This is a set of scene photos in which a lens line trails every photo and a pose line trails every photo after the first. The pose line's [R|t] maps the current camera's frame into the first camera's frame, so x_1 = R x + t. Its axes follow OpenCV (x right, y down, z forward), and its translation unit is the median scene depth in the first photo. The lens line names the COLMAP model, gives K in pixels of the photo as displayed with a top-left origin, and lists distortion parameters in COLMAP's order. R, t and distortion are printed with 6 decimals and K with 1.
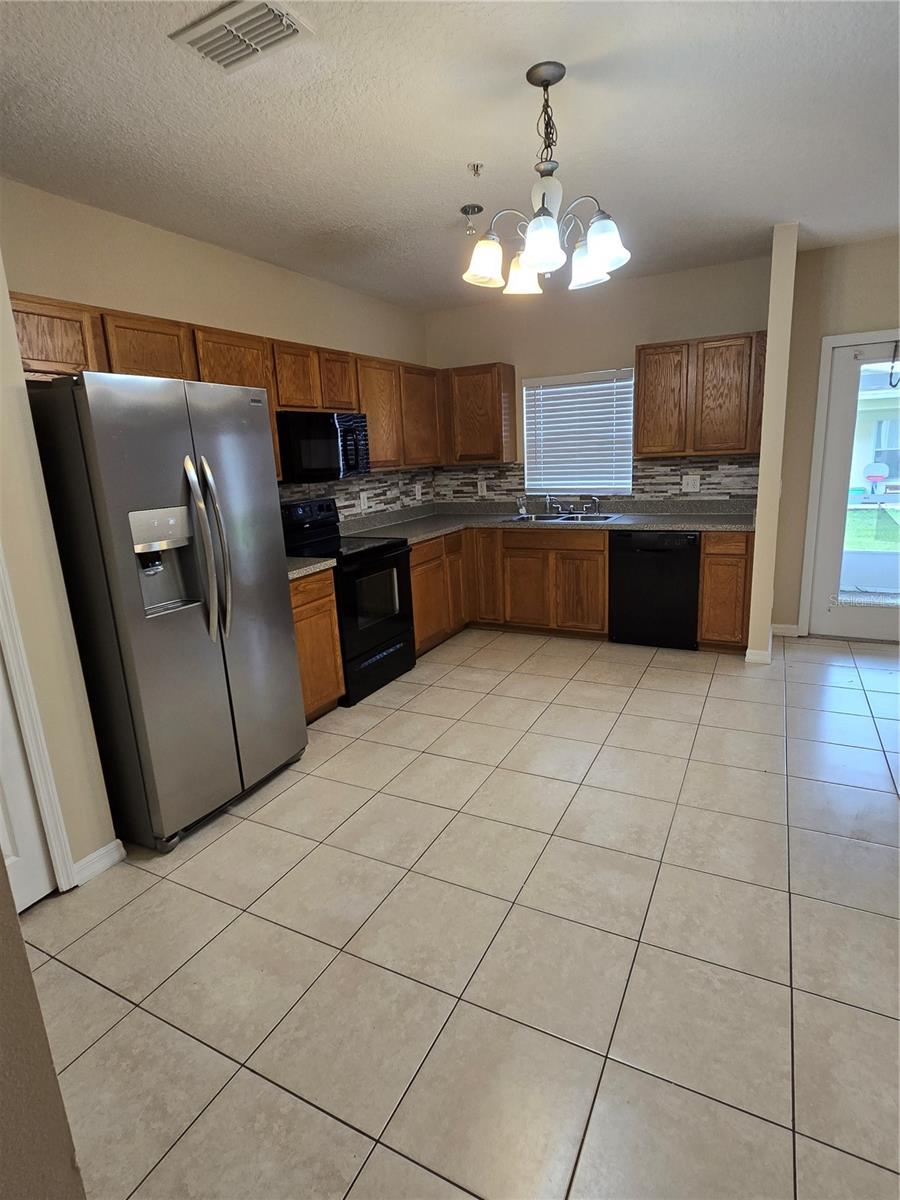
lens RADIAL K [[614.6, 0, 449.3], [0, 614.6, 597.9], [0, 0, 1]] dist [-0.009442, -0.001308]
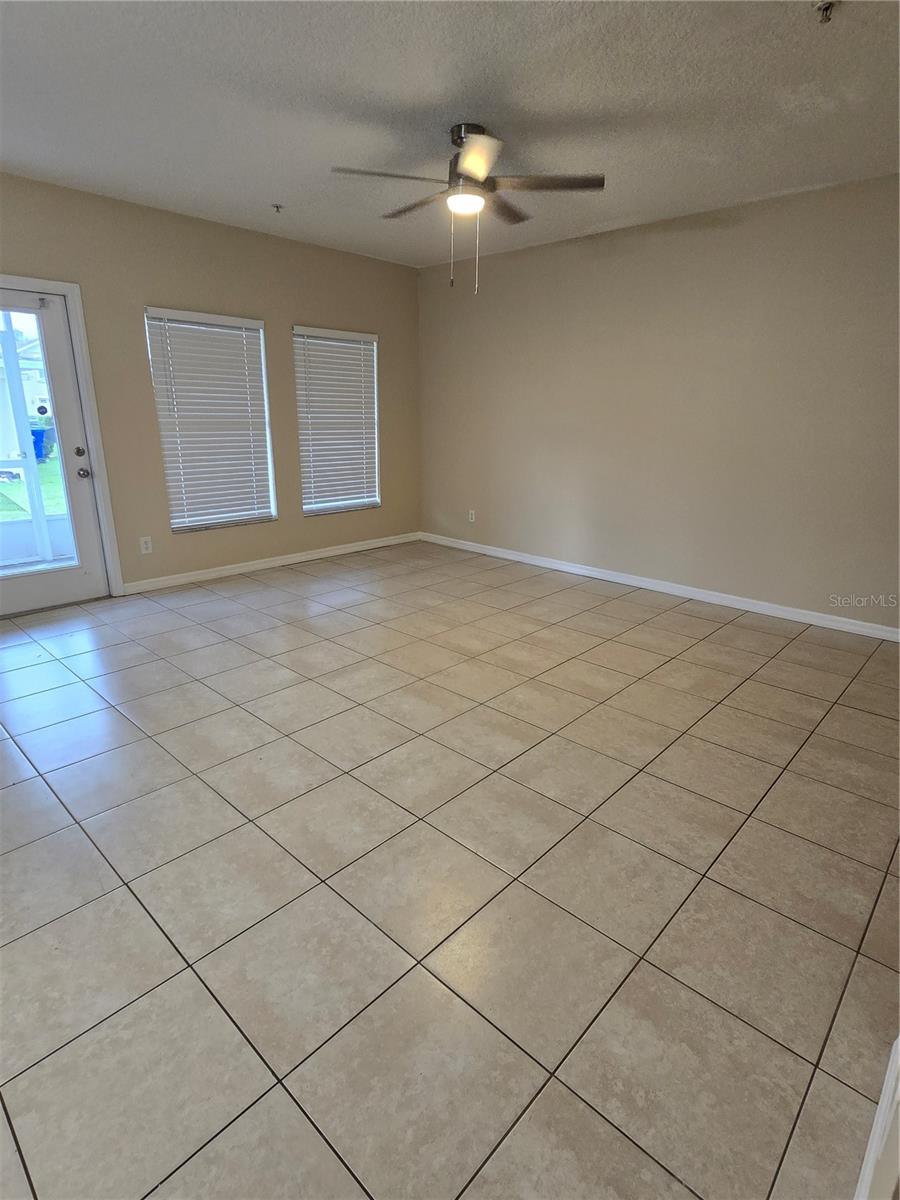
lens RADIAL K [[614.6, 0, 449.3], [0, 614.6, 597.9], [0, 0, 1]] dist [-0.009442, -0.001308]
pose [[0.265367, -0.229773, 0.936368, -0.027642], [0.195818, 0.963790, 0.181007, 0.003908], [-0.944053, 0.135325, 0.300752, 0.102704]]
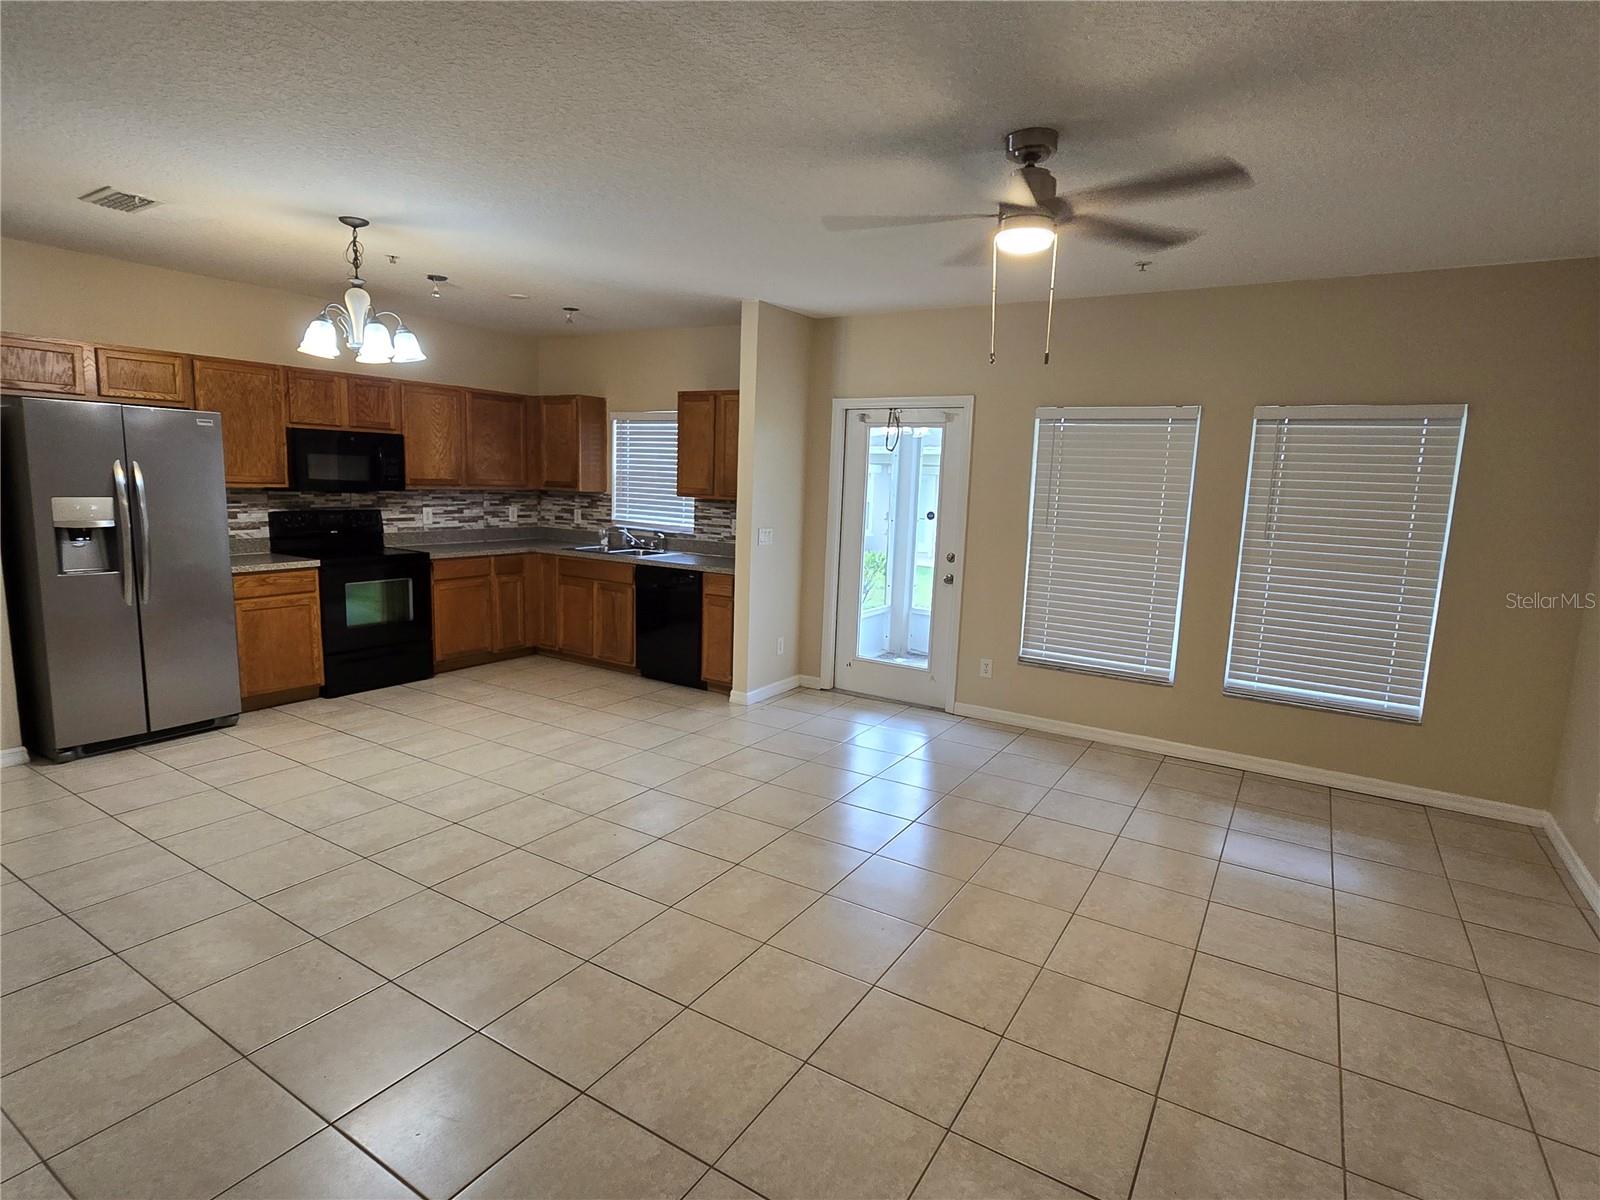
lens RADIAL K [[819.4, 0, 792.7], [0, 819.4, 604.7], [0, 0, 1]] dist [-0.009442, -0.001308]
pose [[0.993413, 0.096676, -0.061515, 0.584876], [-0.101257, 0.991929, -0.076311, 0.032881], [0.053641, 0.082037, 0.995185, -0.327173]]
